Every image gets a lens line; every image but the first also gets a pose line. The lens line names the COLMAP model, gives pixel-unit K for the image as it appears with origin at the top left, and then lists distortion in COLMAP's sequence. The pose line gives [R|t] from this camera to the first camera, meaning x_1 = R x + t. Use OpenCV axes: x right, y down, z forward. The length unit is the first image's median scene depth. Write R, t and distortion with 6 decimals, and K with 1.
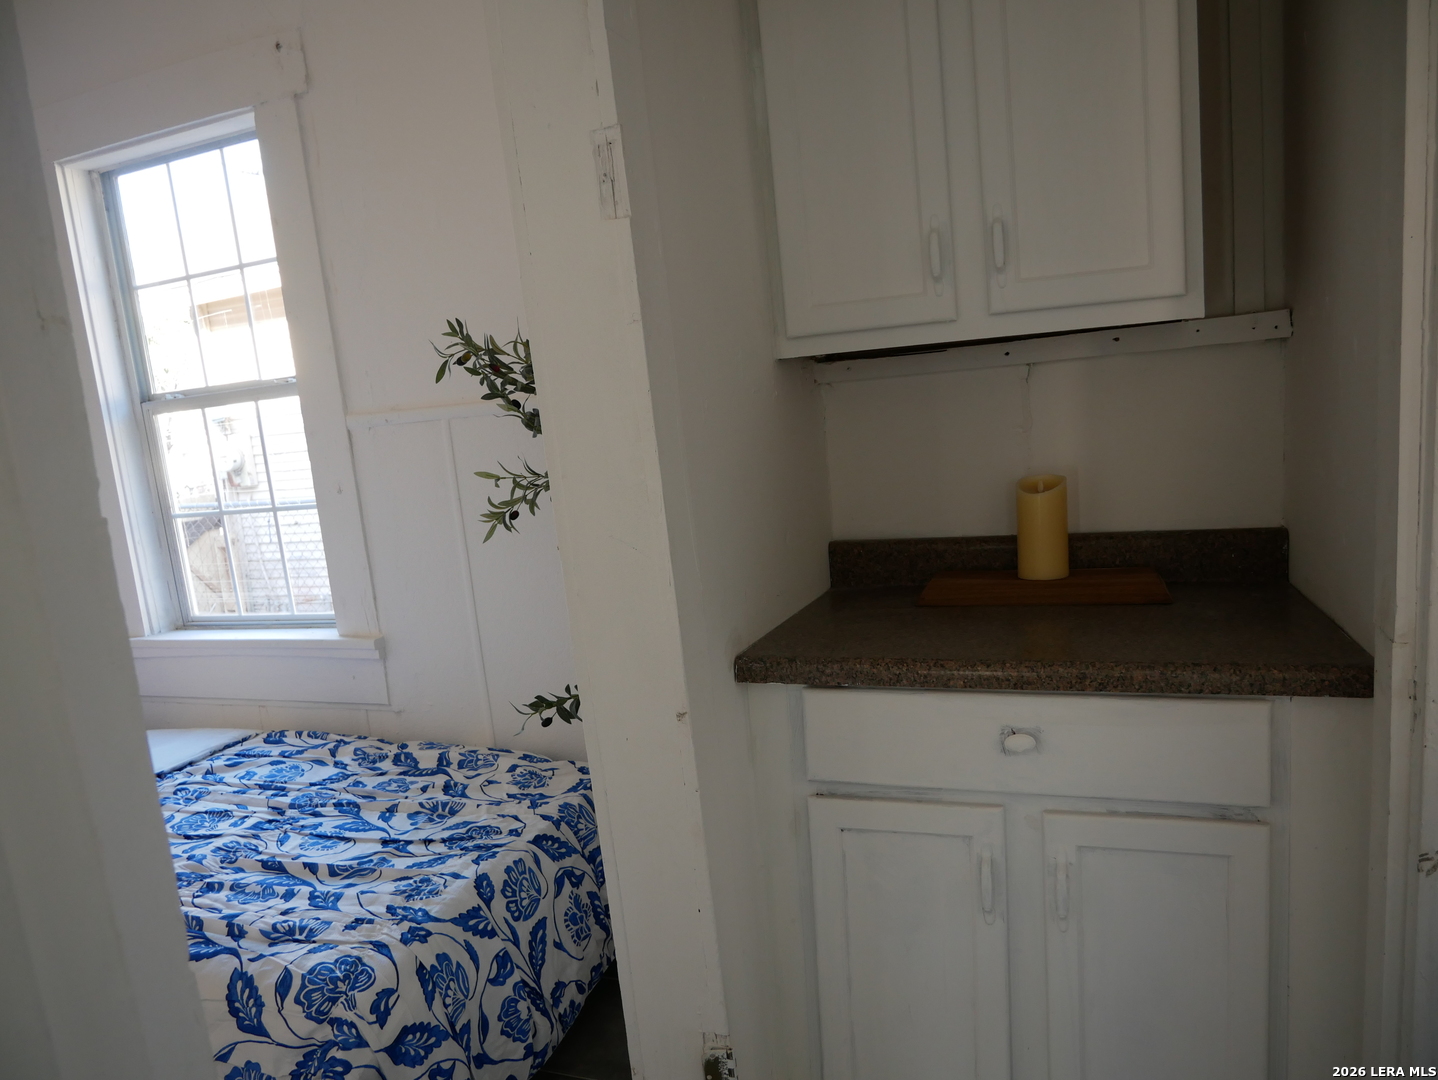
lens RADIAL K [[1027.2, 0, 711.0], [0, 1027.2, 537.3], [0, 0, 1]] dist [-0.052236, 0.025613]
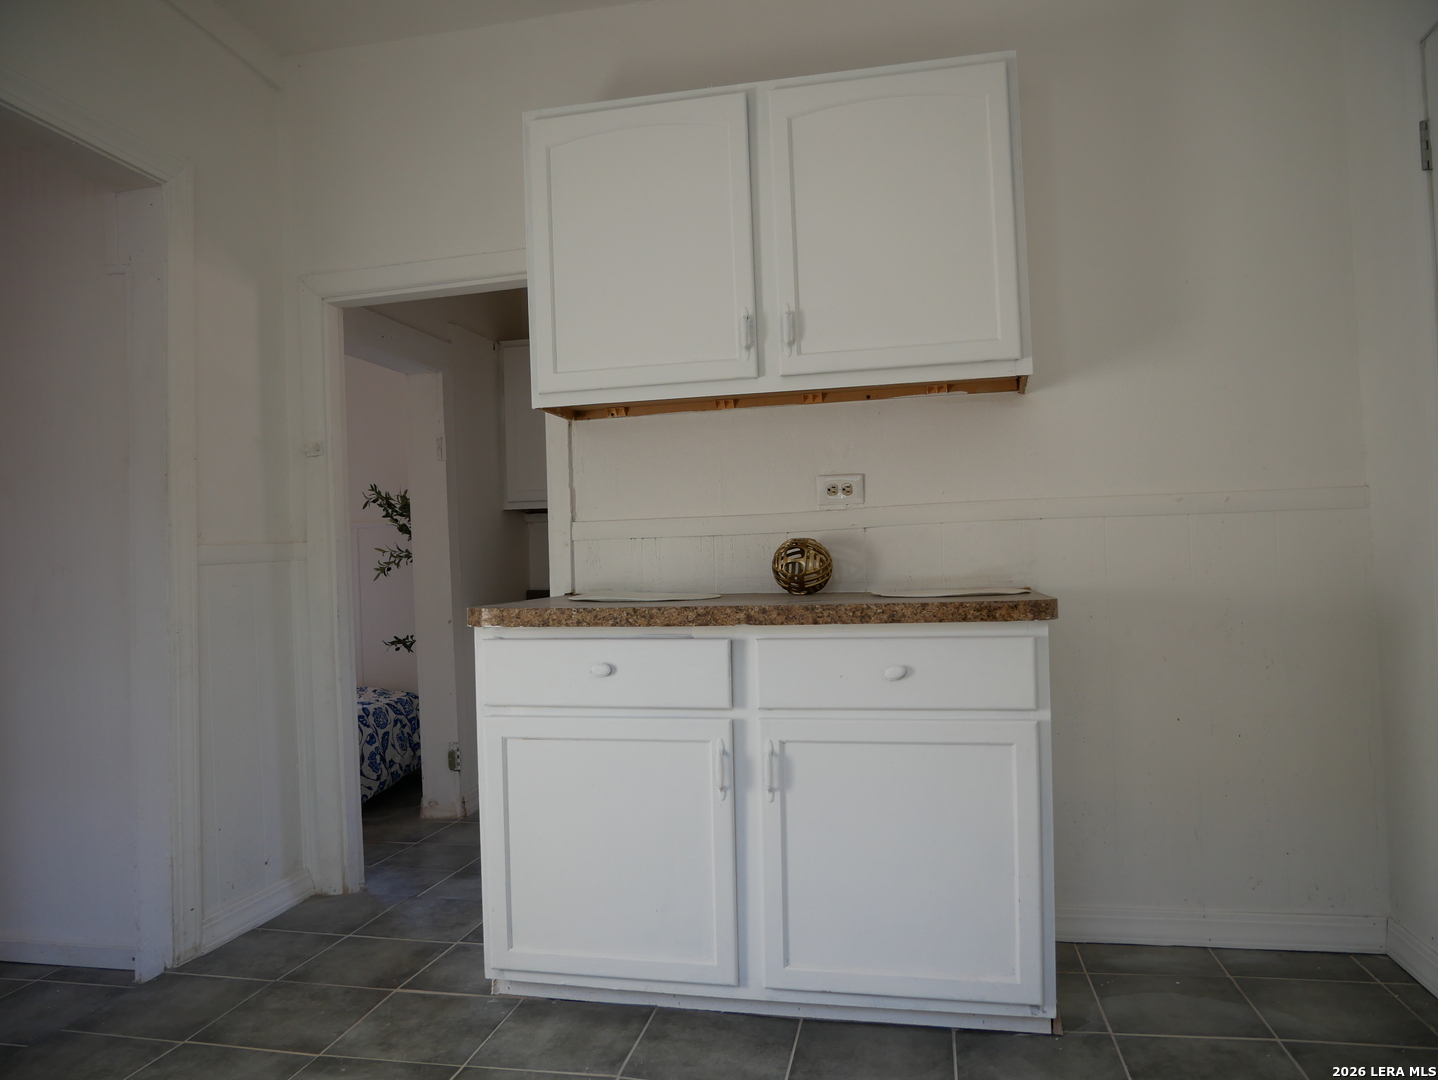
lens RADIAL K [[1027.2, 0, 719.6], [0, 1027.2, 549.1], [0, 0, 1]] dist [-0.052236, 0.025613]
pose [[0.983807, 0.071639, 0.164289, 0.171837], [-0.044811, 0.985848, -0.161542, 0.295625], [-0.173537, 0.151564, 0.973095, -1.489361]]
